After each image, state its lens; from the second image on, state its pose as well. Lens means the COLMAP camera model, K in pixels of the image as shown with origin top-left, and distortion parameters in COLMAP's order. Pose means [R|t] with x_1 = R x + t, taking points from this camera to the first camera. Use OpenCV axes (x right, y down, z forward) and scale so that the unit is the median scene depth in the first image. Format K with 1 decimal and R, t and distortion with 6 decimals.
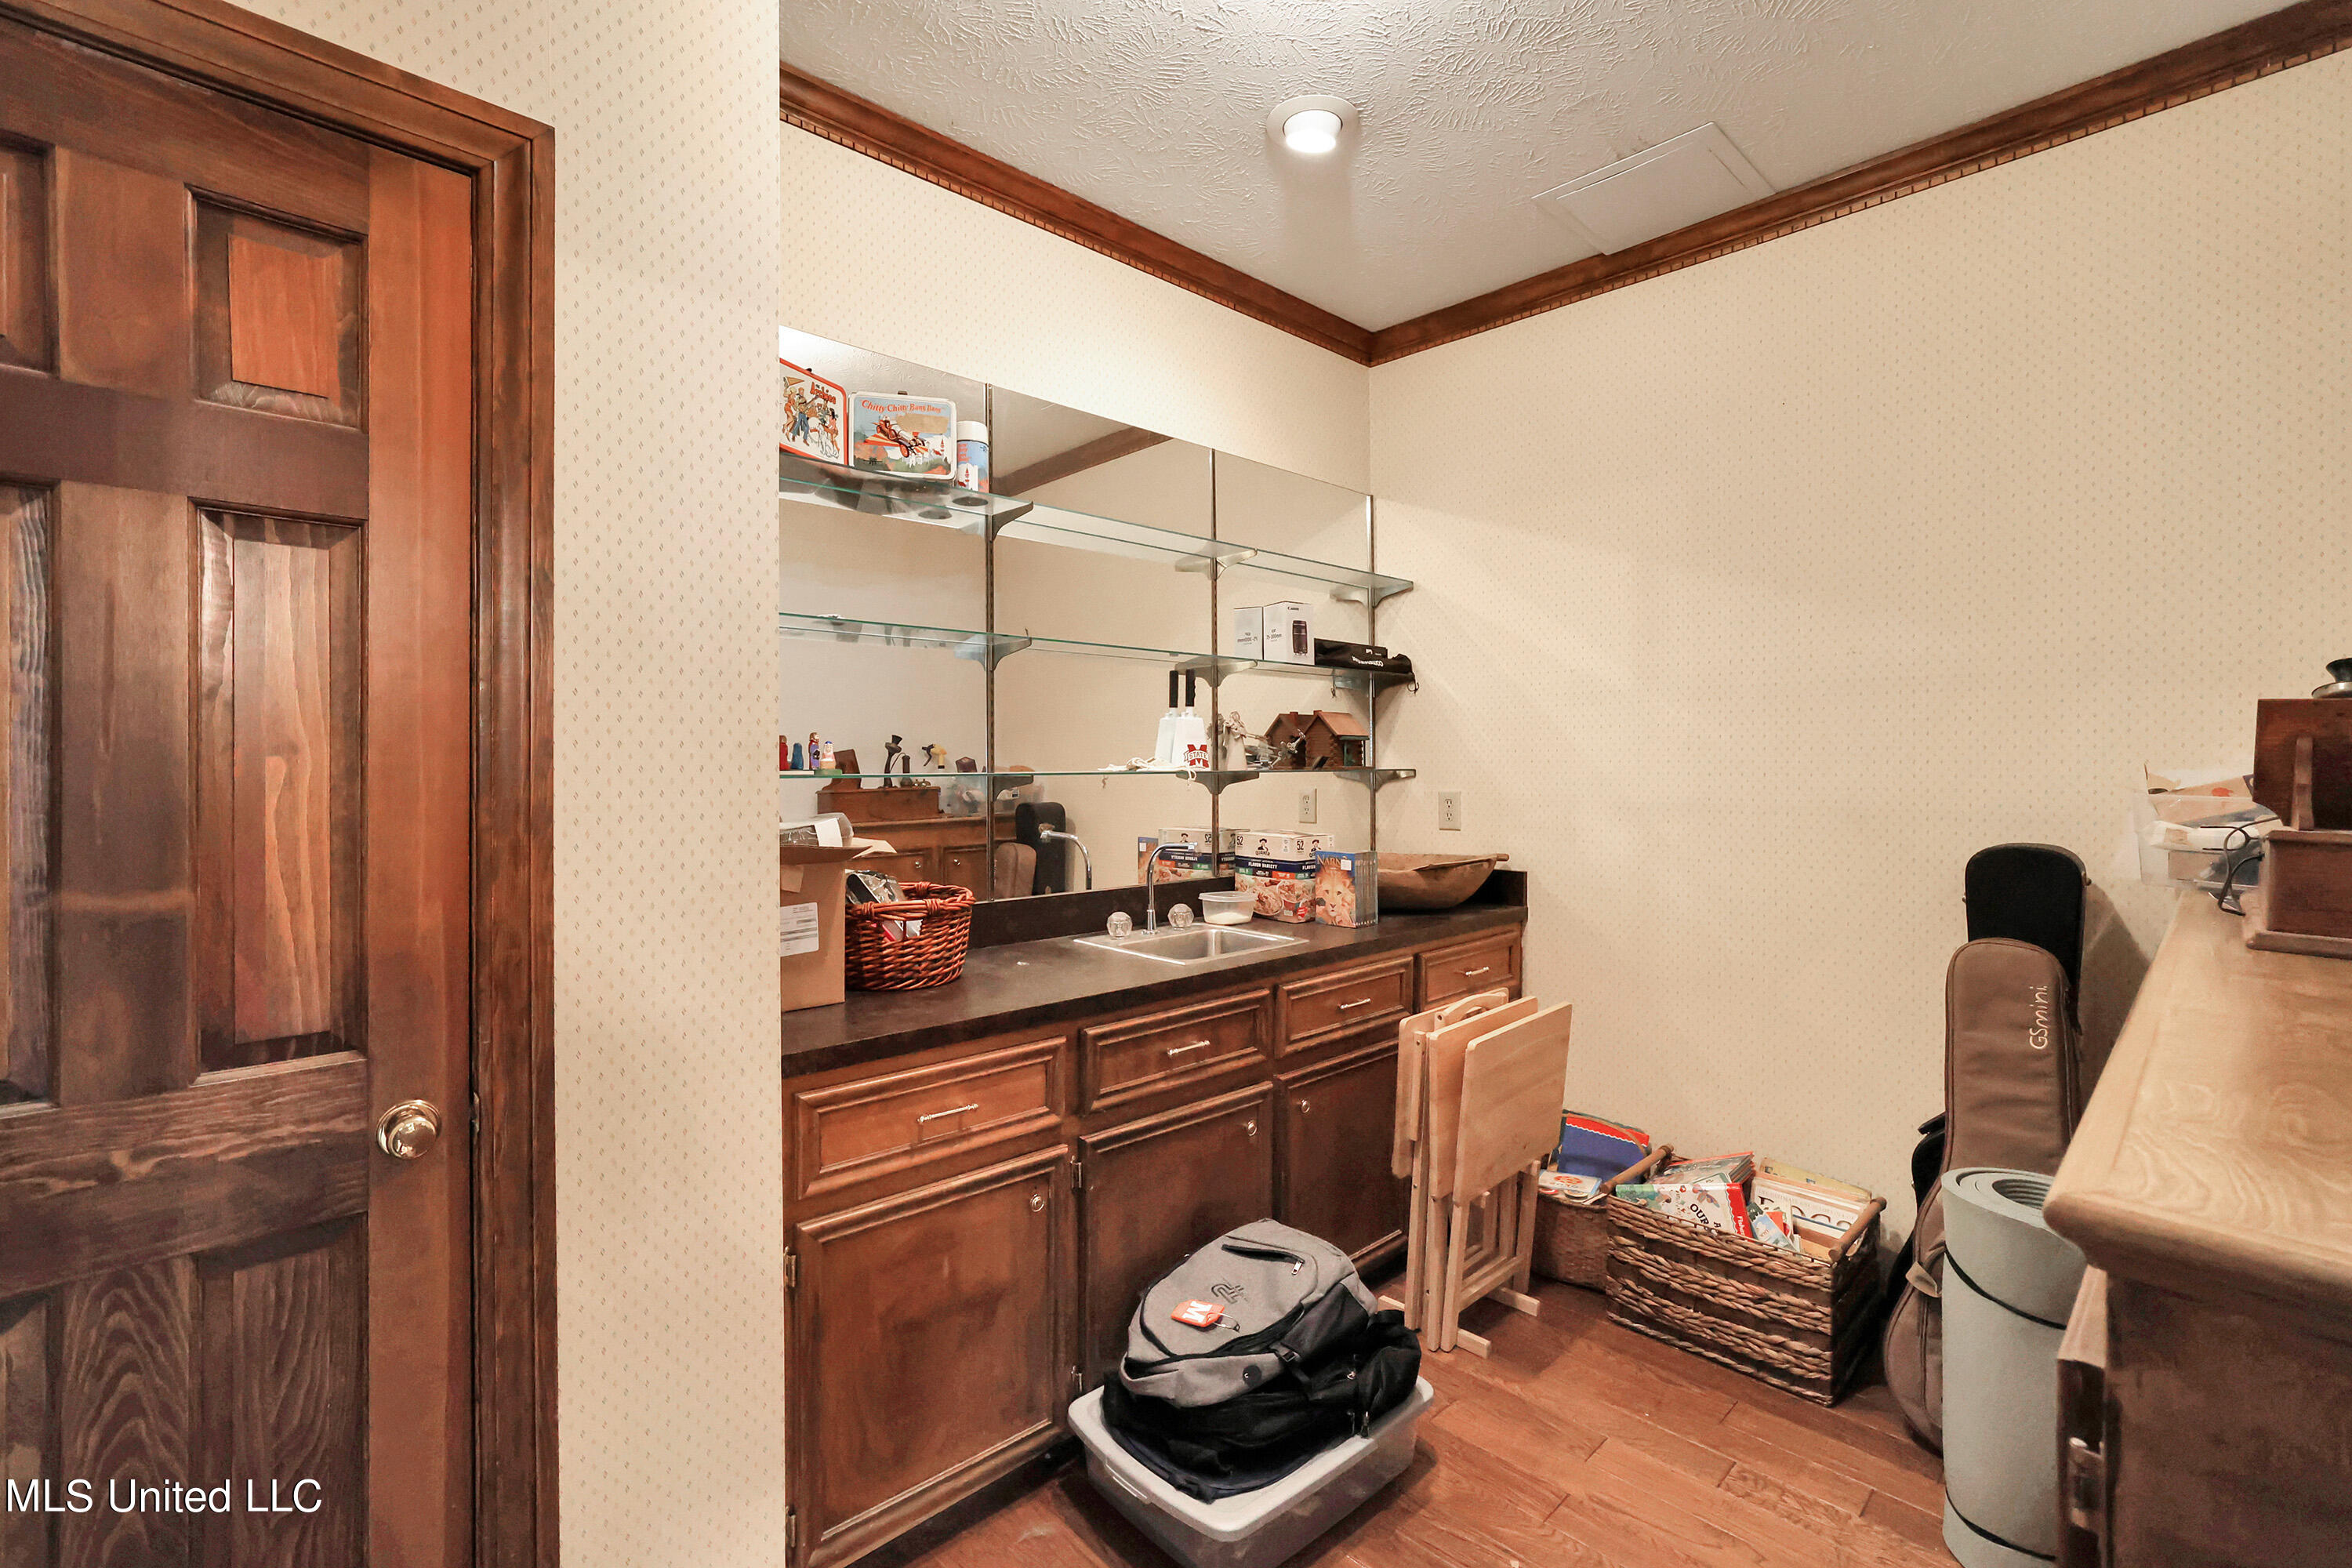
lens RADIAL K [[1017.7, 0, 1171.5], [0, 1017.7, 774.1], [0, 0, 1]] dist [-0.042405, 0.014123]
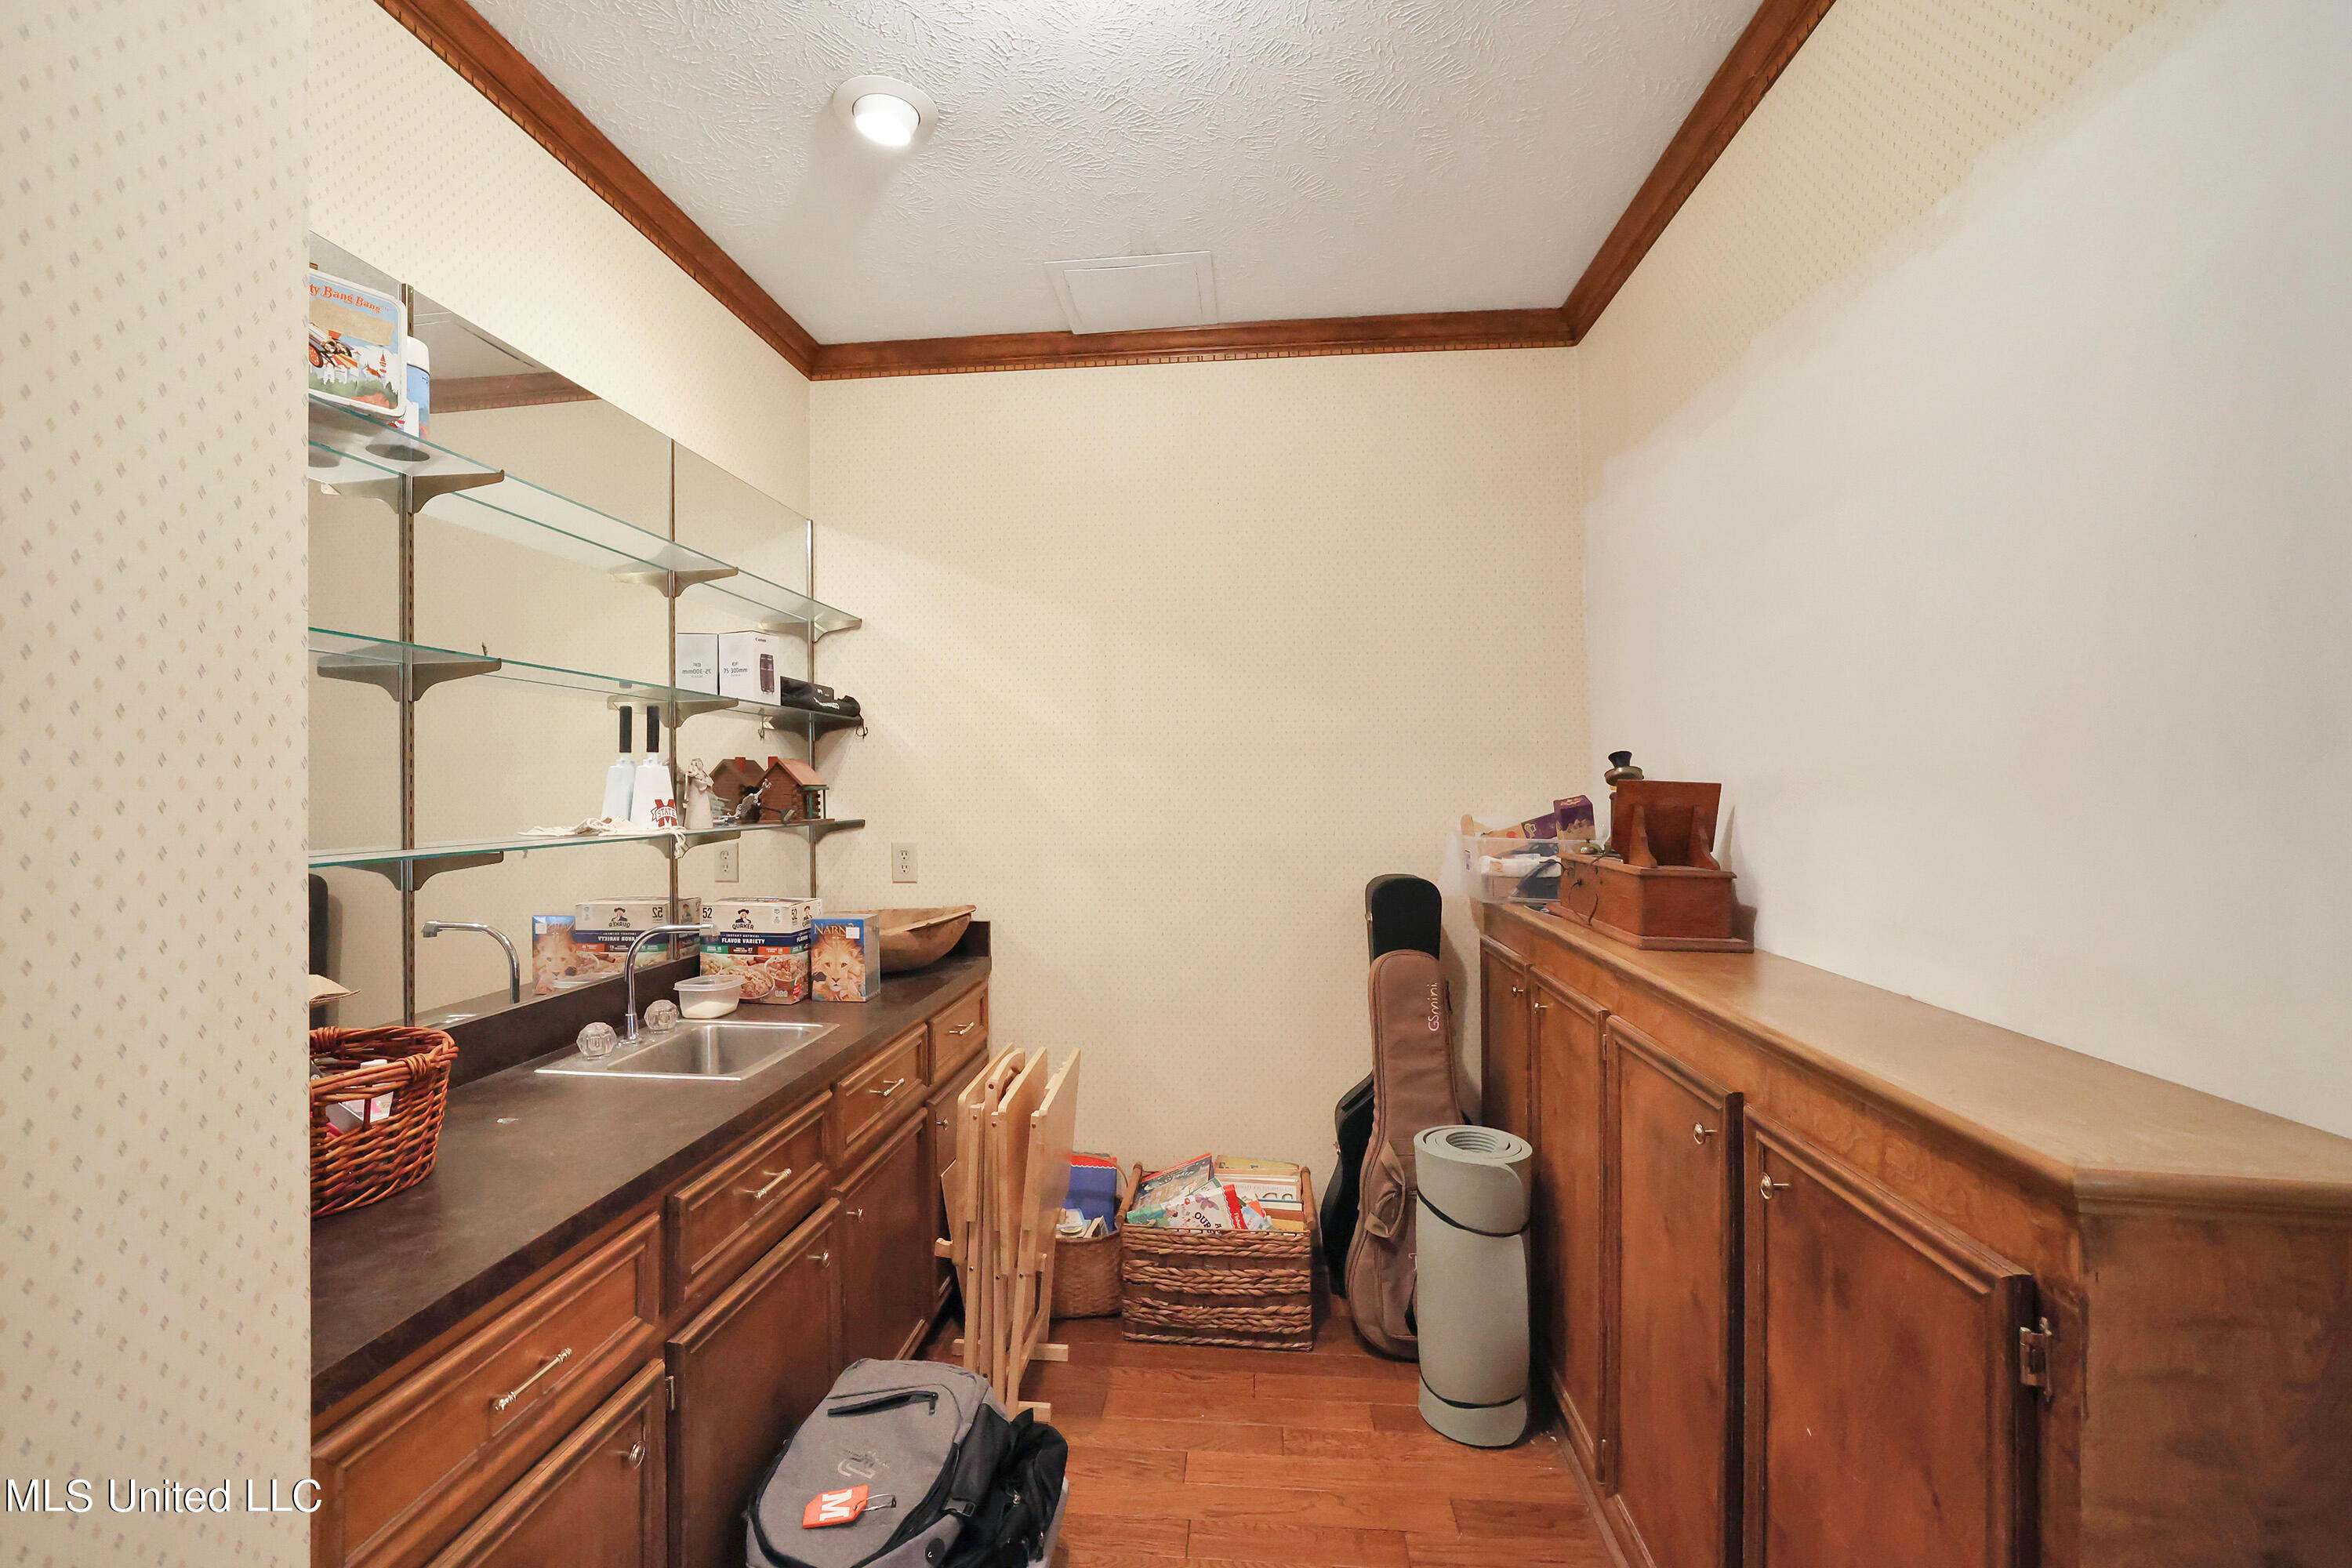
lens RADIAL K [[1018.1, 0, 1150.8], [0, 1018.1, 788.4], [0, 0, 1]] dist [-0.050354, 0.015173]
pose [[0.759077, -0.000243, 0.651001, -0.239040], [0.008729, 0.999914, -0.009805, -0.031345], [-0.650942, 0.013125, 0.759014, 0.164375]]
